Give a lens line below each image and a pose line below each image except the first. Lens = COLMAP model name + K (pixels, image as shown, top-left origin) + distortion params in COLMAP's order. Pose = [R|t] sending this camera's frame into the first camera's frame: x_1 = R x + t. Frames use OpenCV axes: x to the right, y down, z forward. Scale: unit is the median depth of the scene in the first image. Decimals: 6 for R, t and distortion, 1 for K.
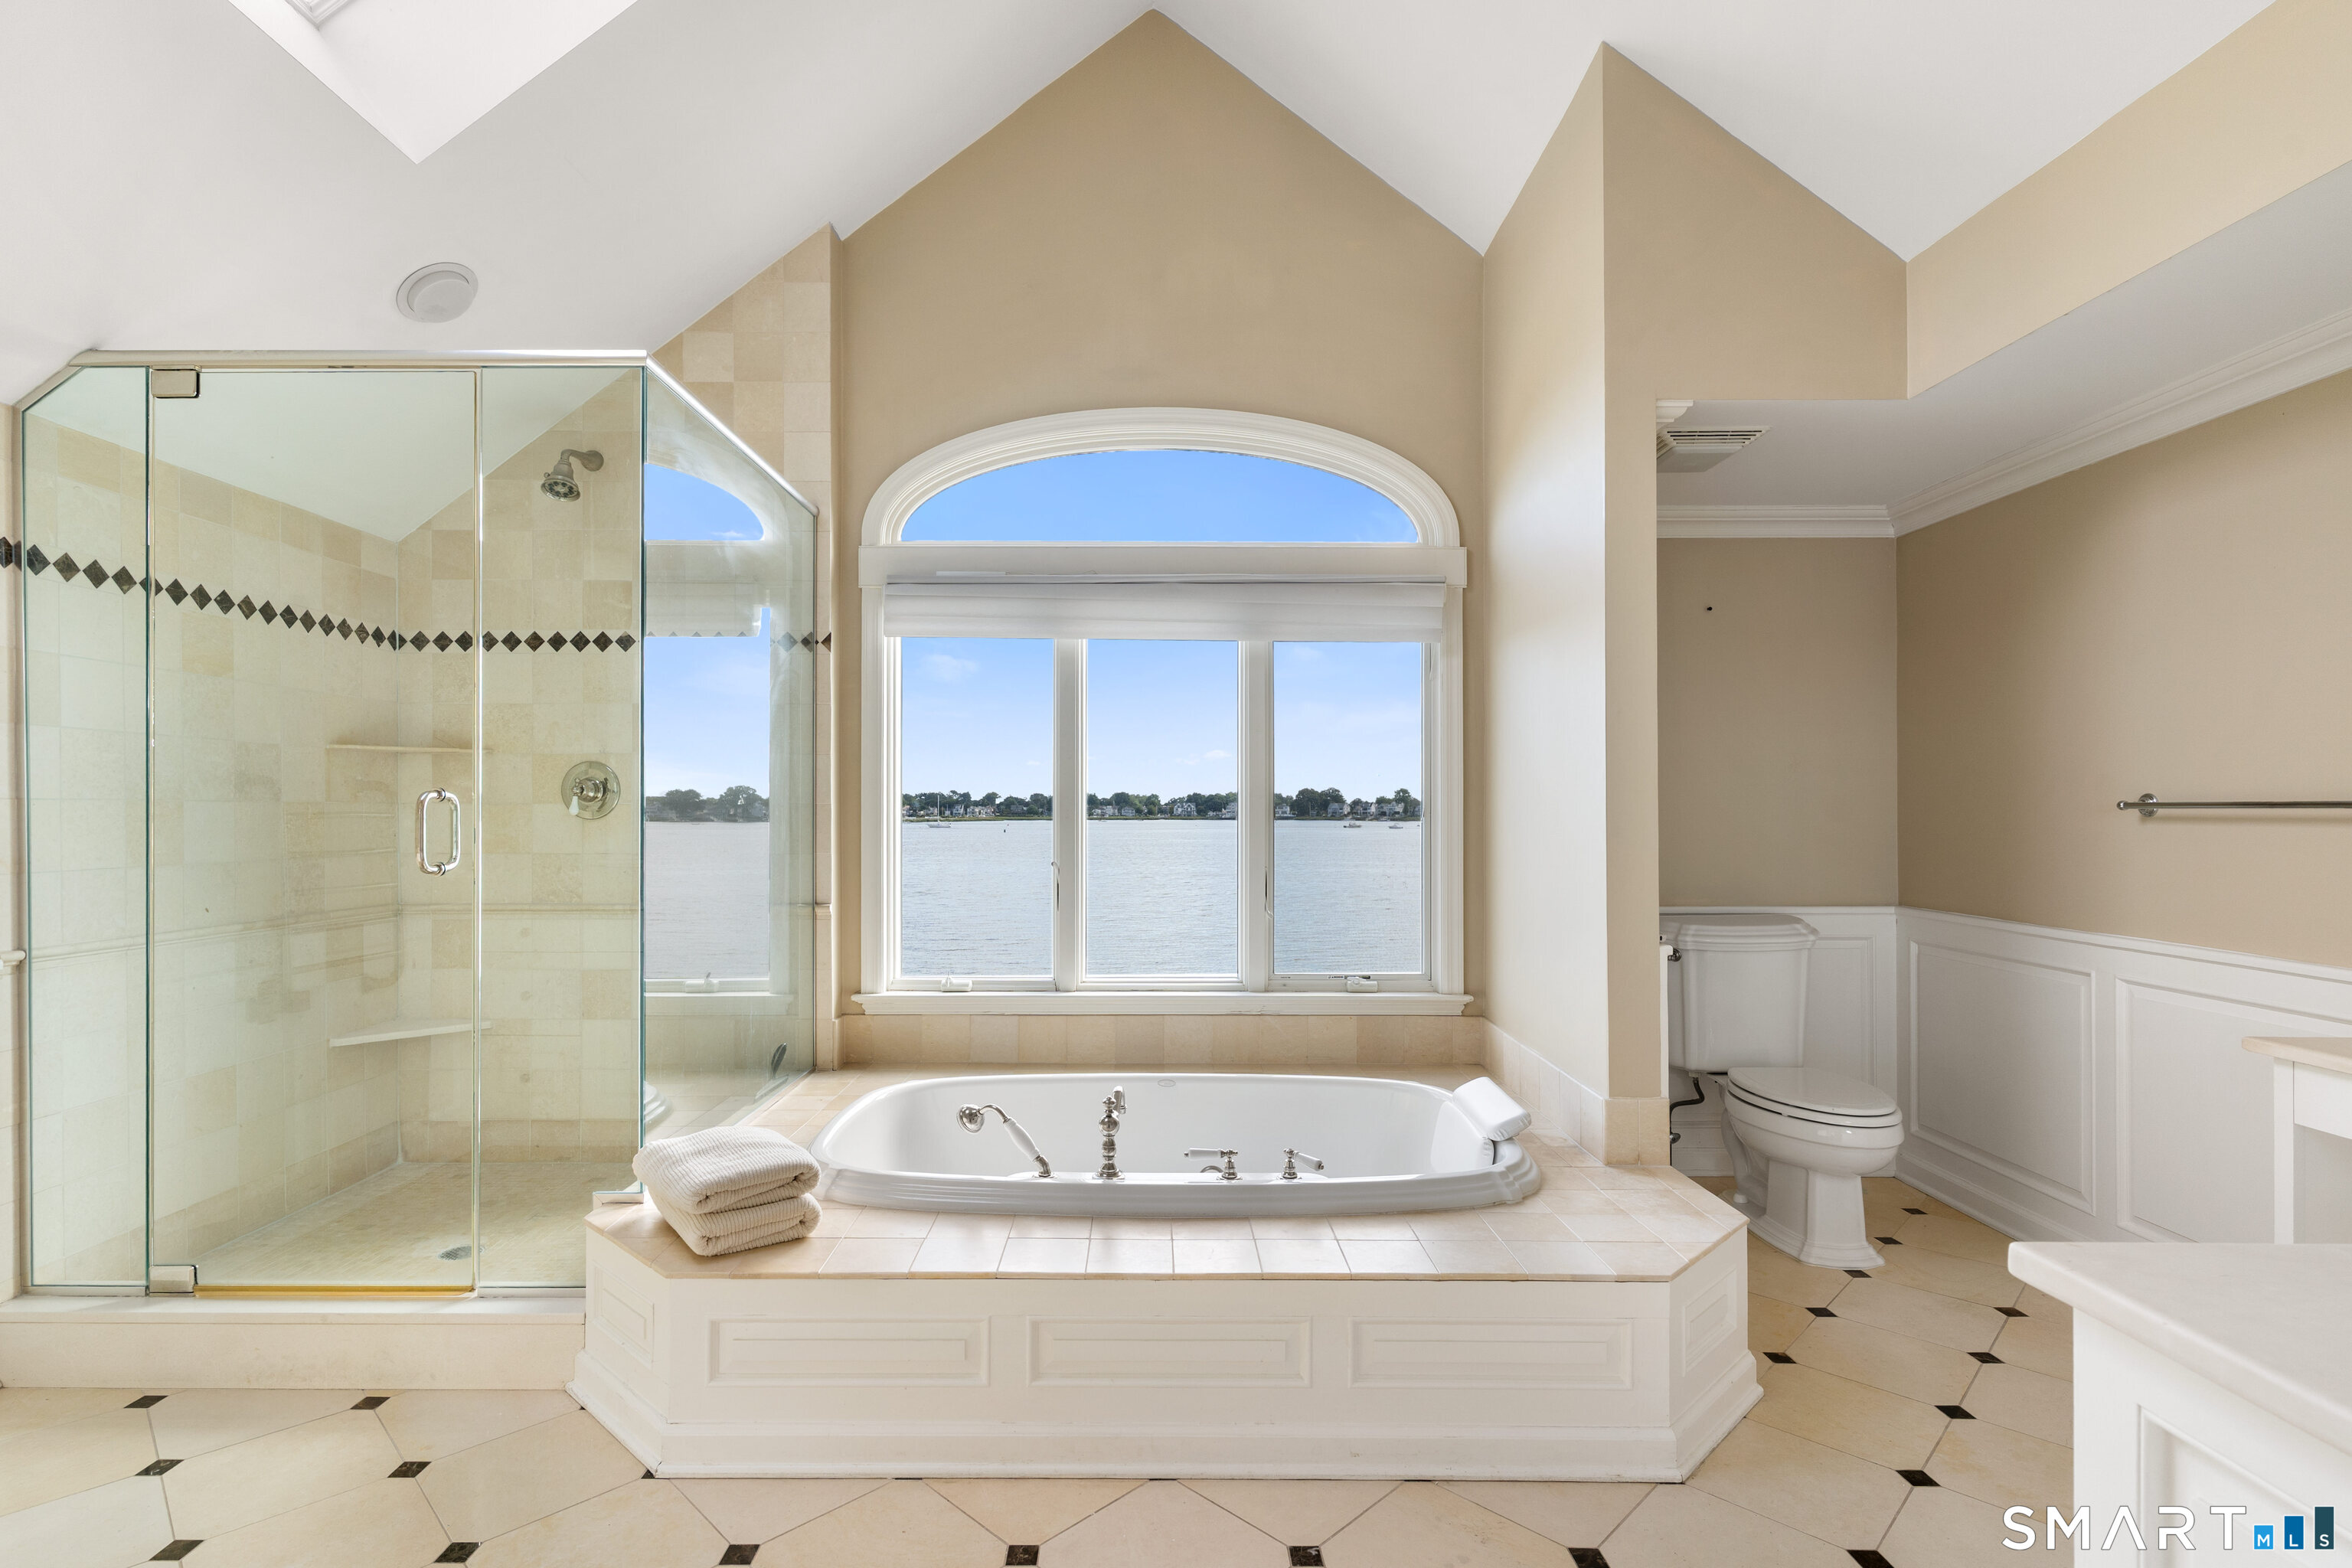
lens RADIAL K [[1144.1, 0, 1174.8], [0, 1144.1, 809.0], [0, 0, 1]] dist [0.005707, 0.000359]
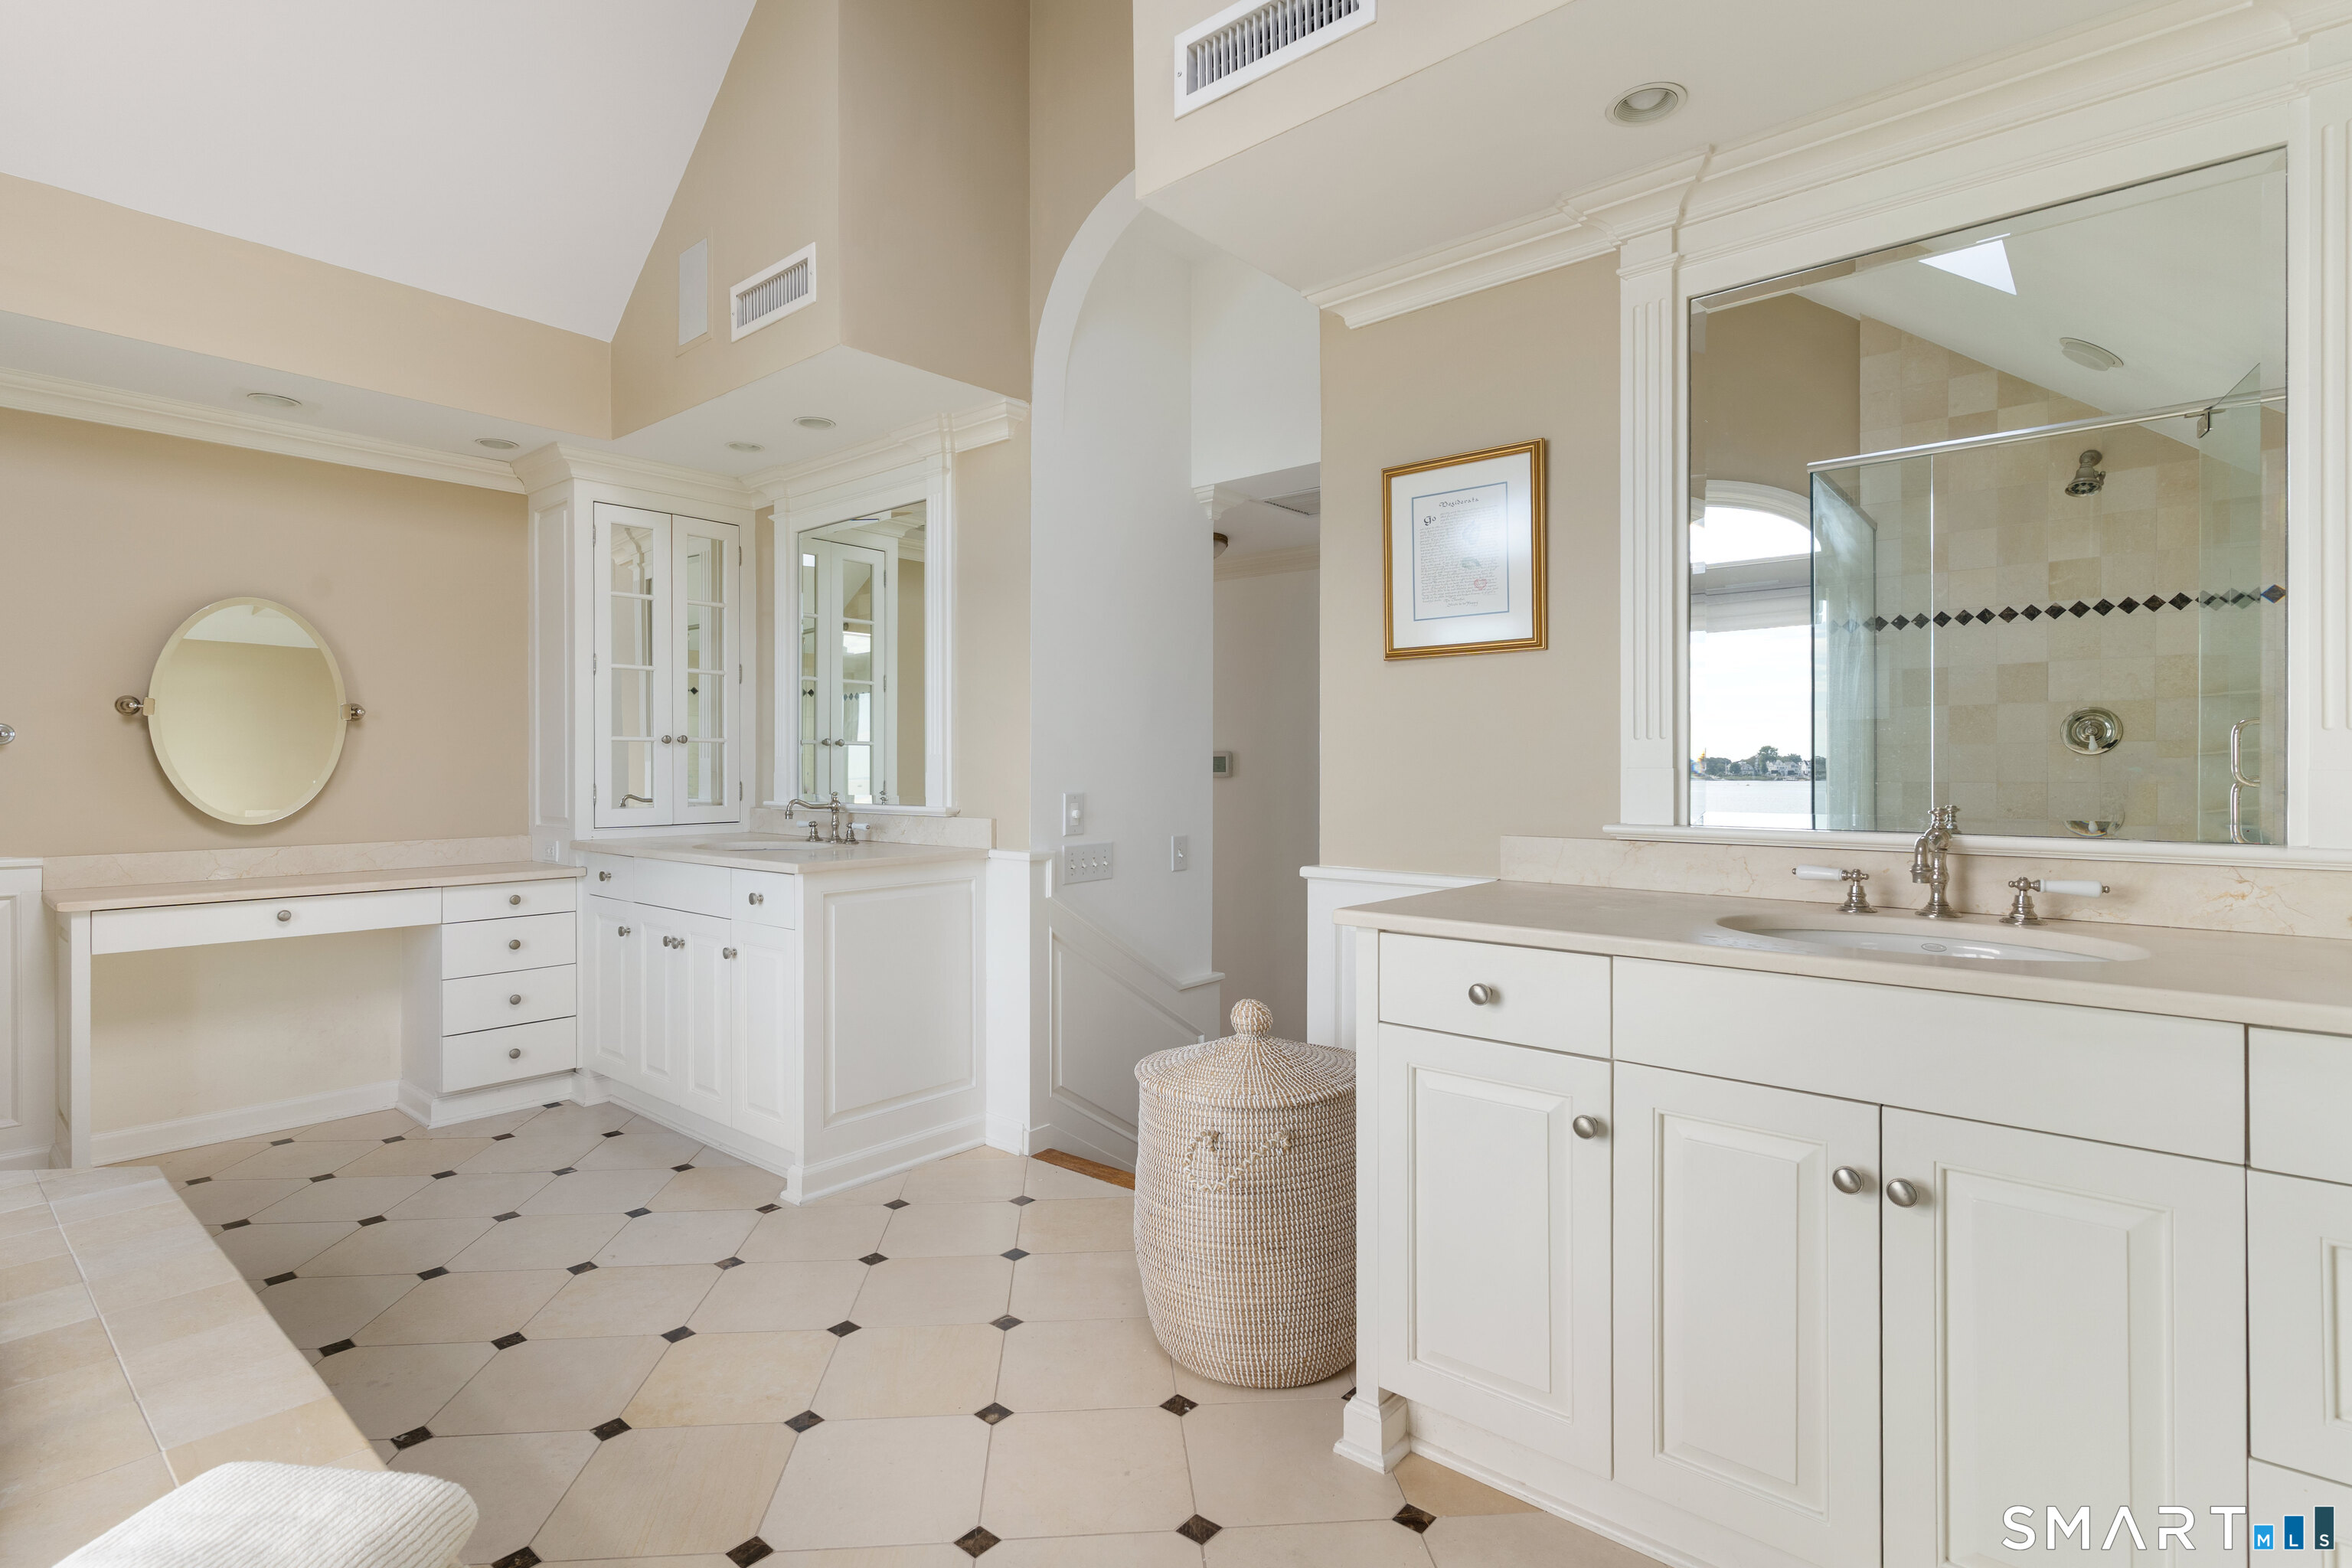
lens RADIAL K [[1112.2, 0, 1160.3], [0, 1112.2, 767.2], [0, 0, 1]] dist [-0.002547, -0.000892]
pose [[-0.753467, 0.000450, 0.657485, -0.522213], [0.001860, 0.999997, 0.001447, 0.021985], [-0.657483, 0.002313, -0.753466, 0.647380]]
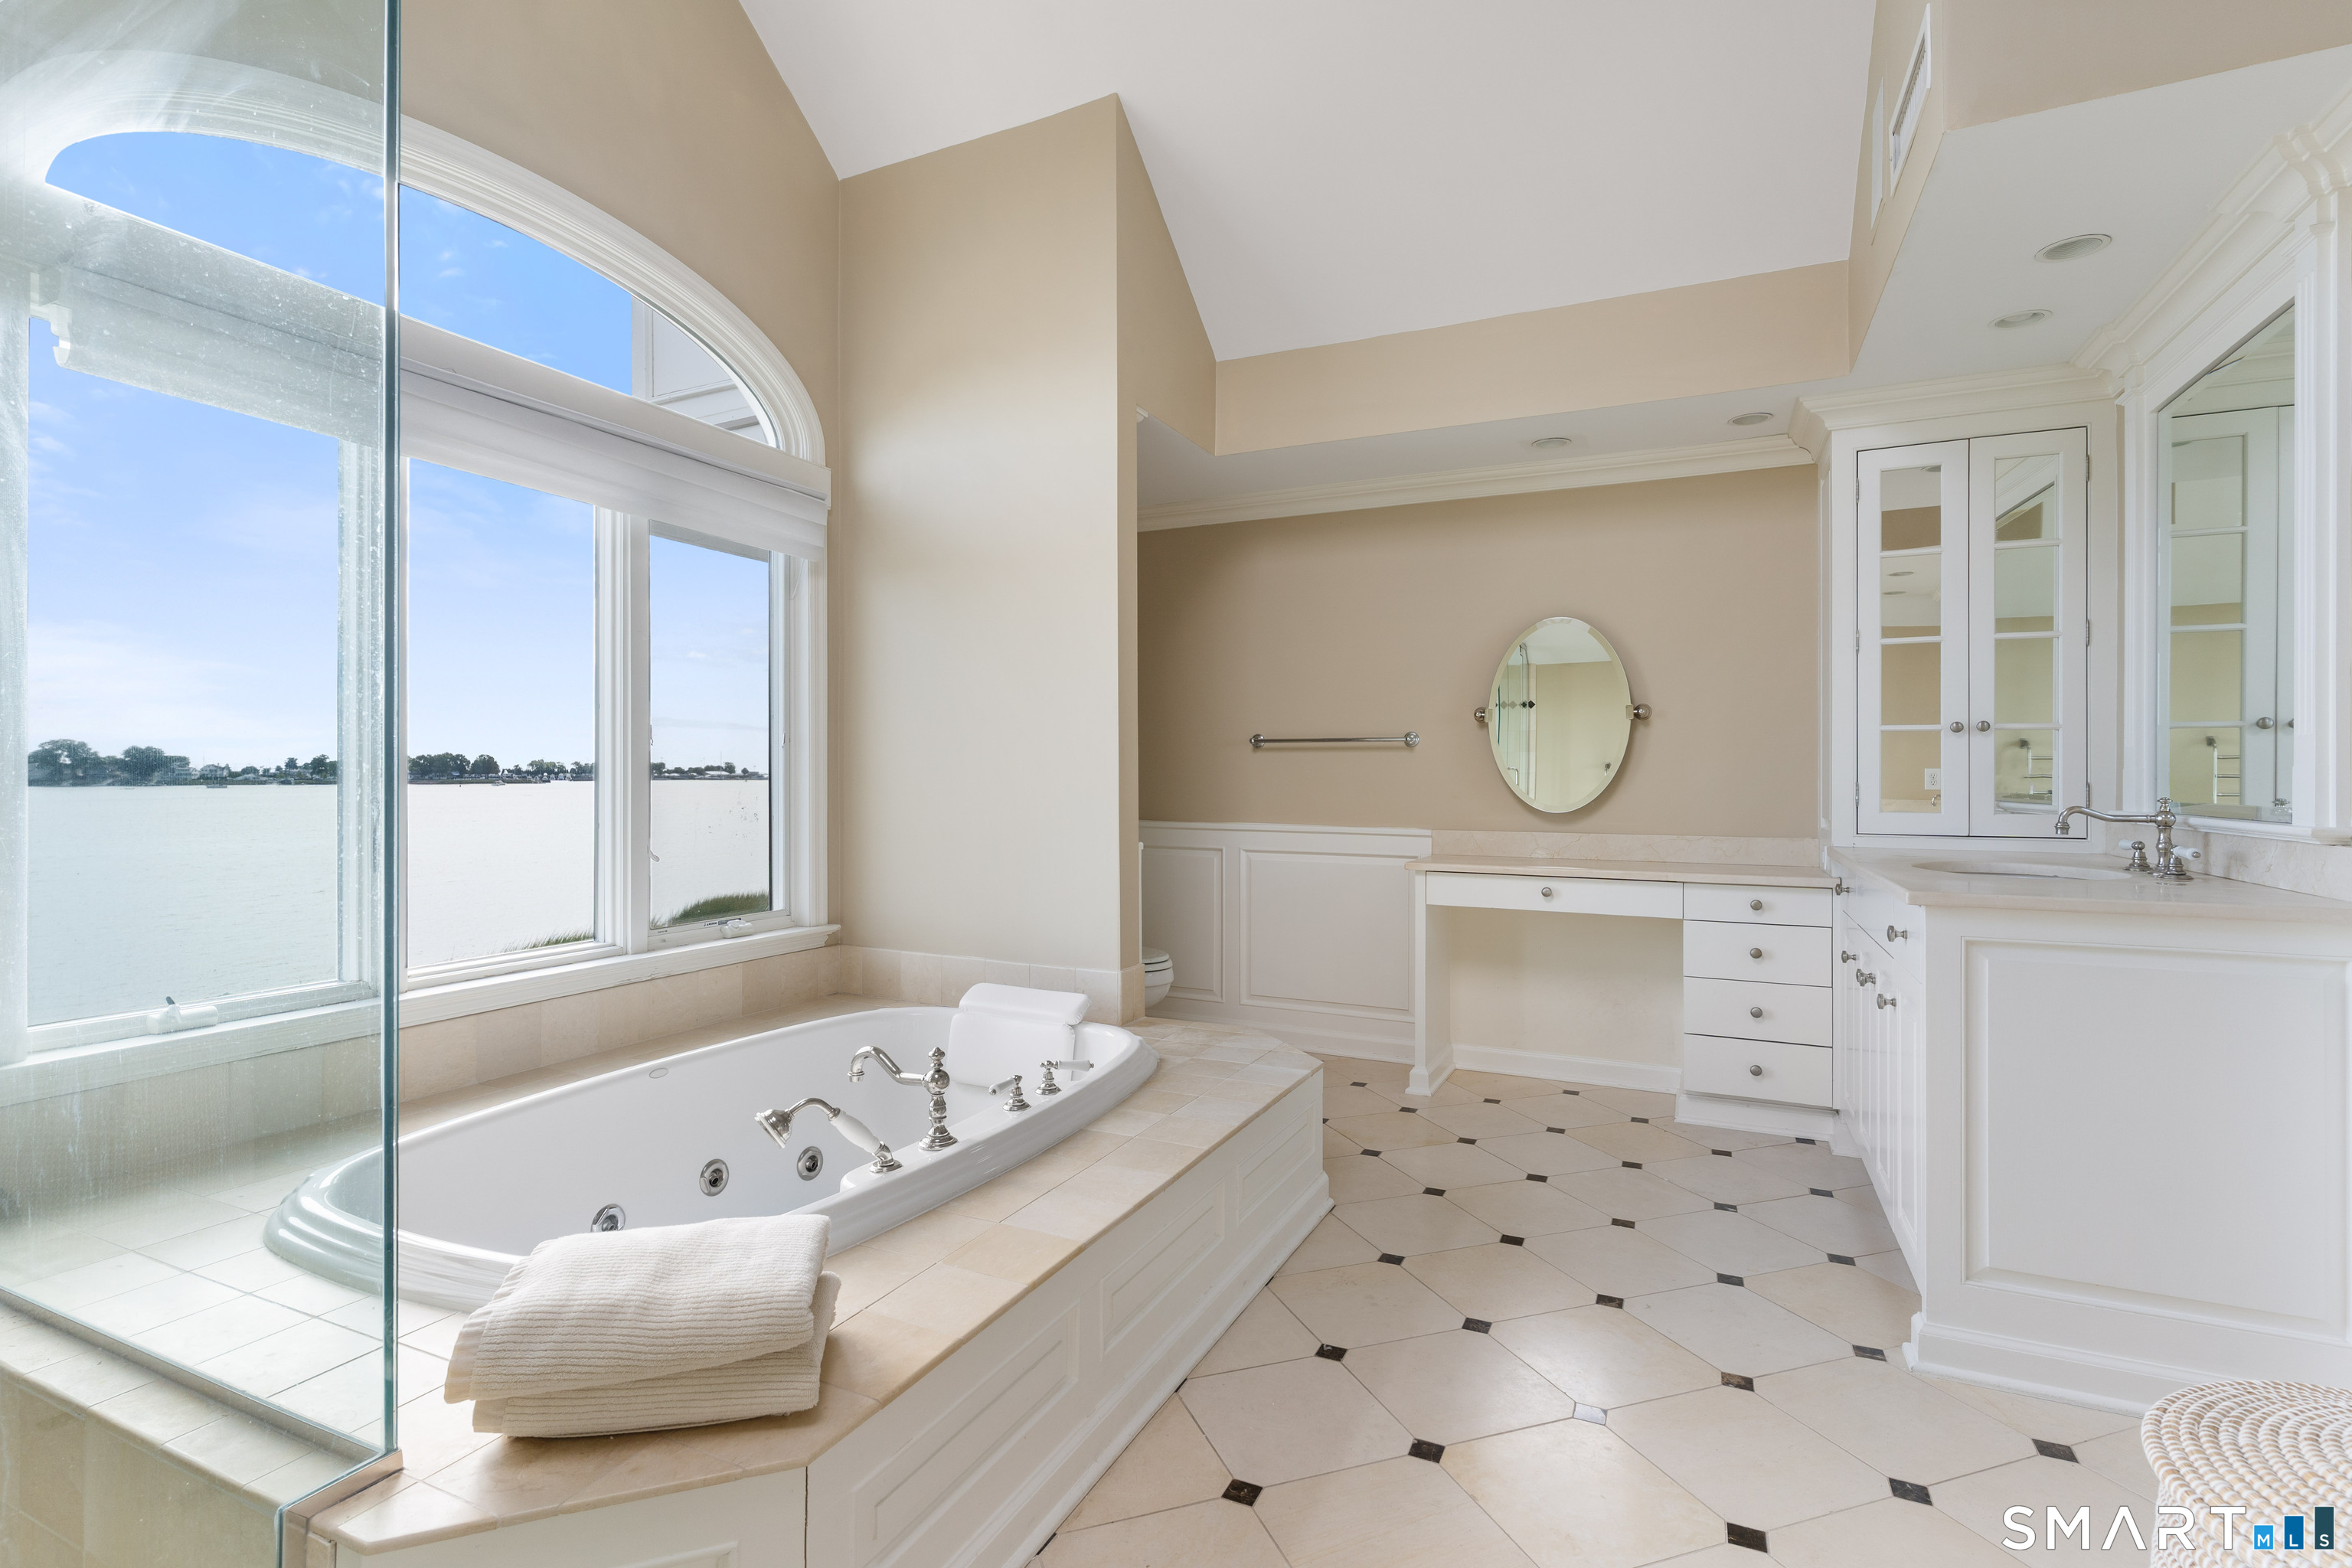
lens RADIAL K [[1112.2, 0, 1163.6], [0, 1112.2, 775.2], [0, 0, 1]] dist [-0.002547, -0.000892]
pose [[0.437010, -0.000944, 0.899456, -0.480740], [-0.002056, 0.999996, 0.002048, 0.031895], [-0.899454, -0.002745, 0.437006, 0.327098]]
